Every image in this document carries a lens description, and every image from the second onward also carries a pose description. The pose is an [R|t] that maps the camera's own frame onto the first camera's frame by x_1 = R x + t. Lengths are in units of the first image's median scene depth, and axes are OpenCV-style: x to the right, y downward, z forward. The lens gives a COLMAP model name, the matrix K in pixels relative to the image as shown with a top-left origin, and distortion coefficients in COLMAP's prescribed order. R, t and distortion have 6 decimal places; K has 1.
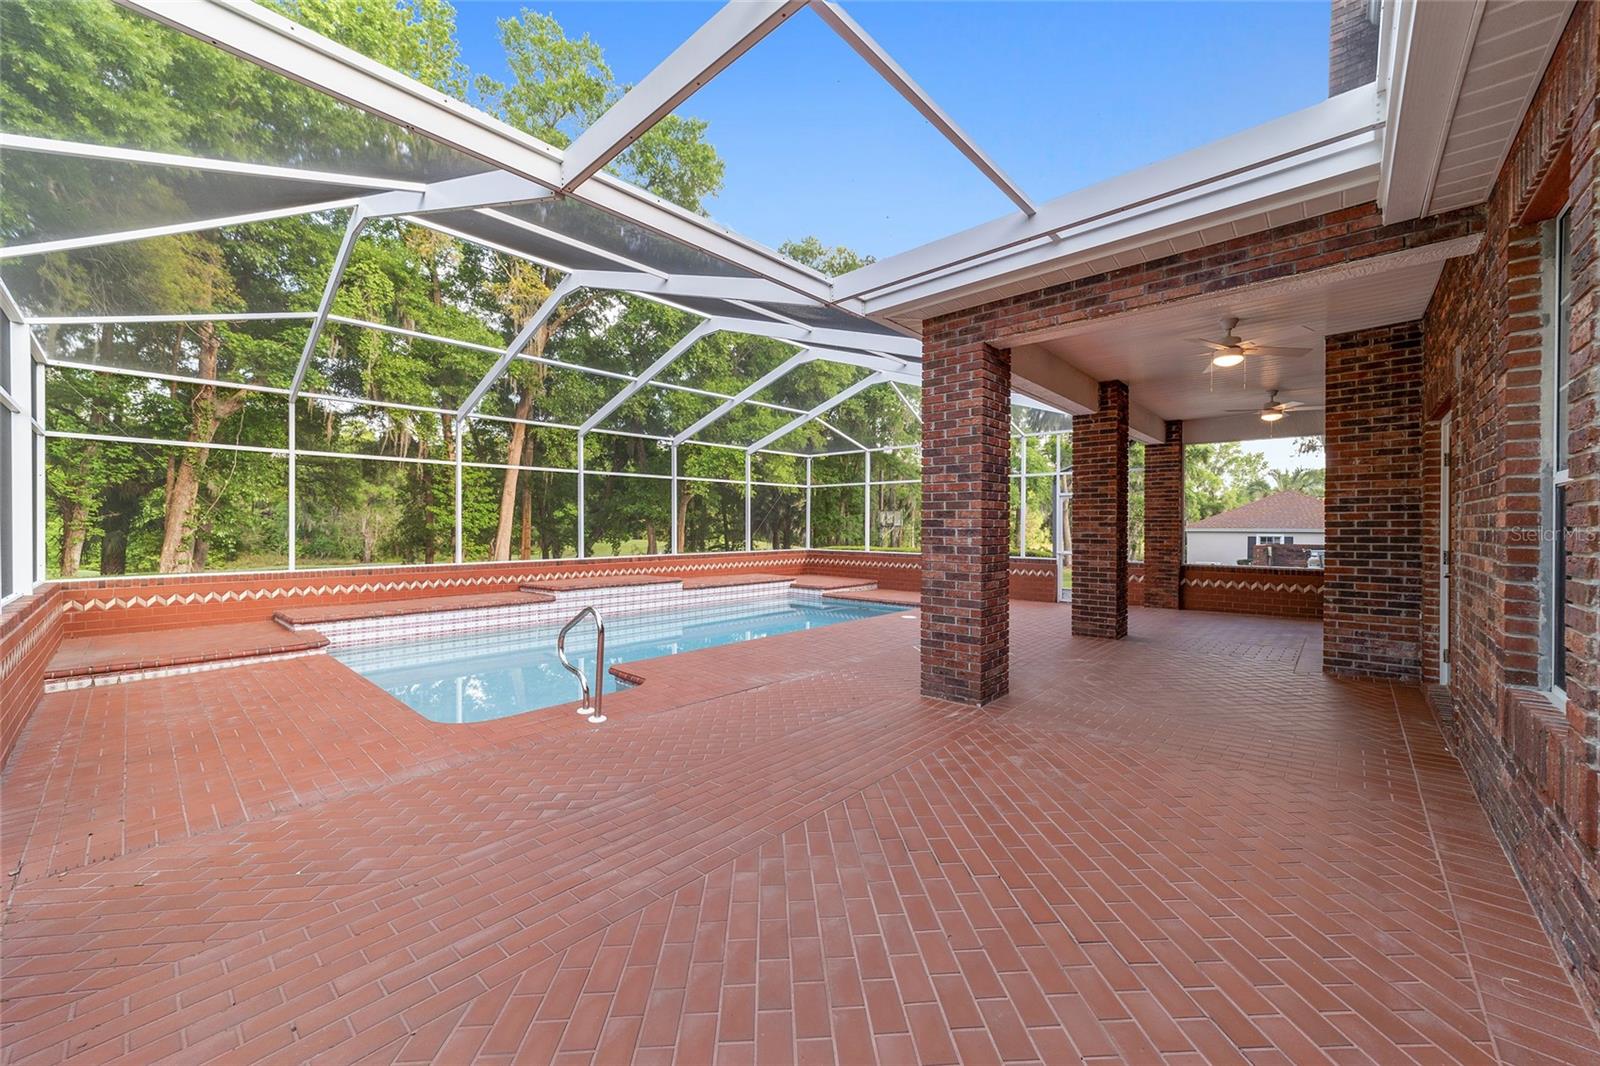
lens RADIAL K [[611.6, 0, 796.3], [0, 611.6, 527.9], [0, 0, 1]] dist [-0.019908, 0.009321]
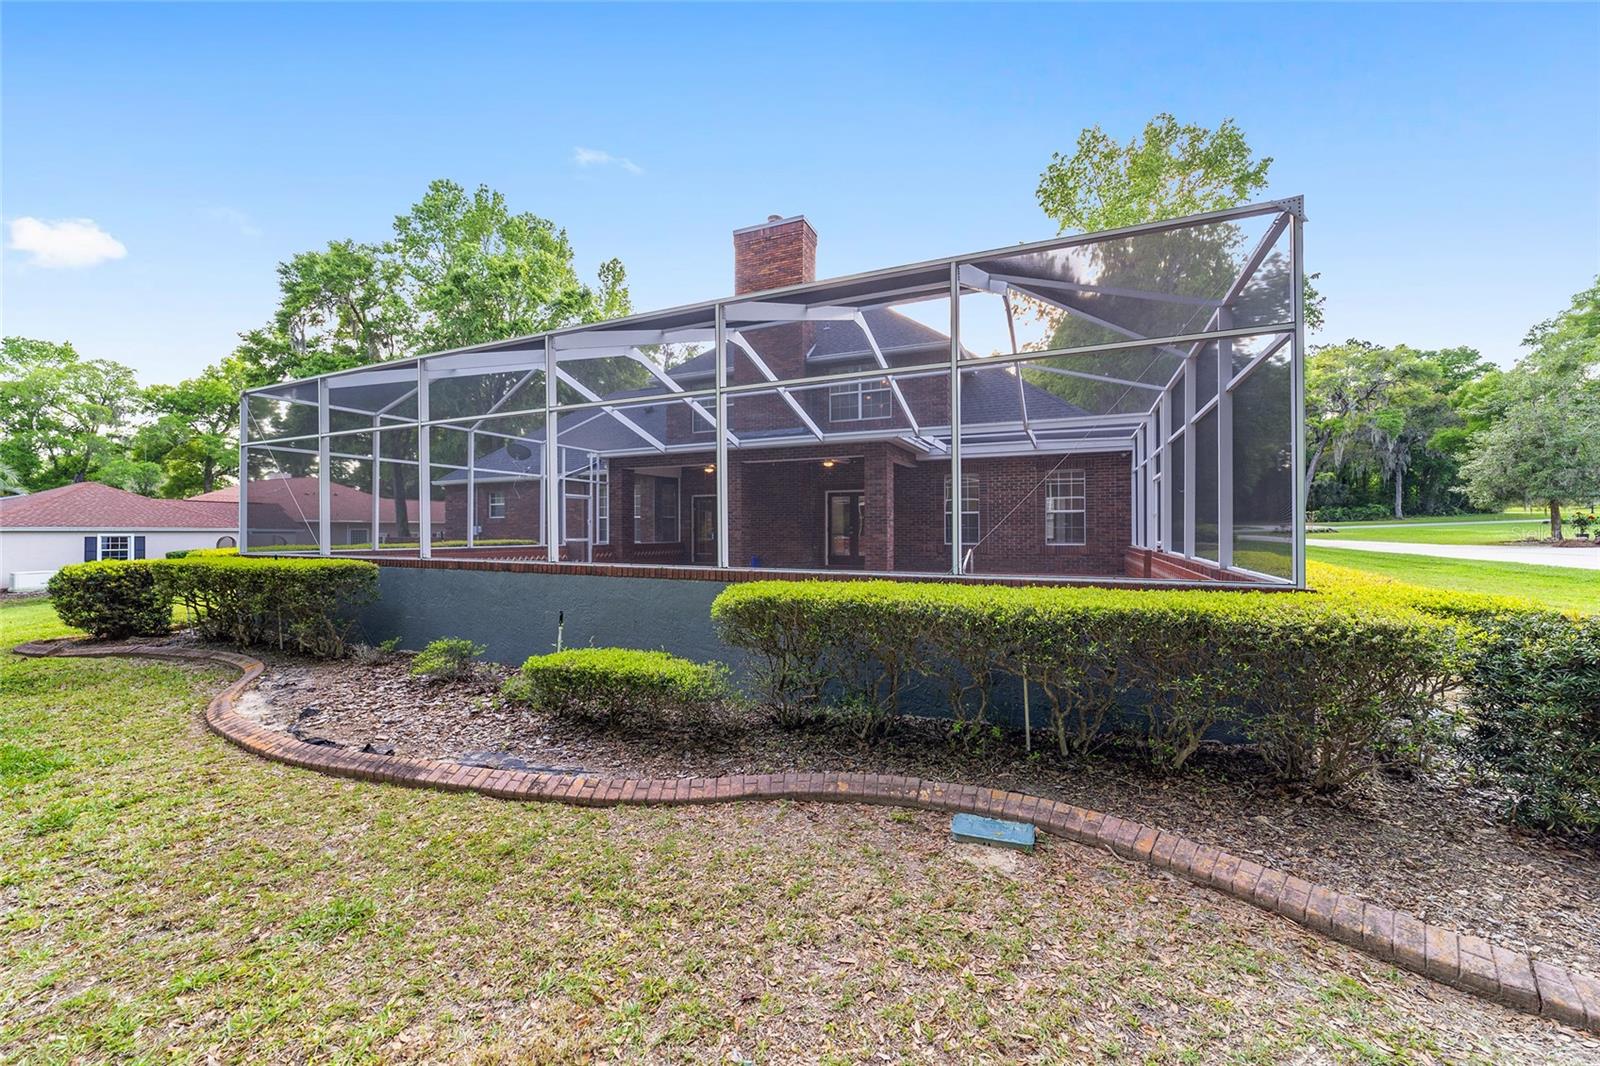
lens RADIAL K [[611.6, 0, 796.3], [0, 611.6, 527.9], [0, 0, 1]] dist [-0.019908, 0.009321]
pose [[-0.310169, 0.001561, 0.950680, -1.048684], [0.003736, 0.999993, -0.000422, 0.019177], [-0.950674, 0.003421, -0.310173, 1.041431]]
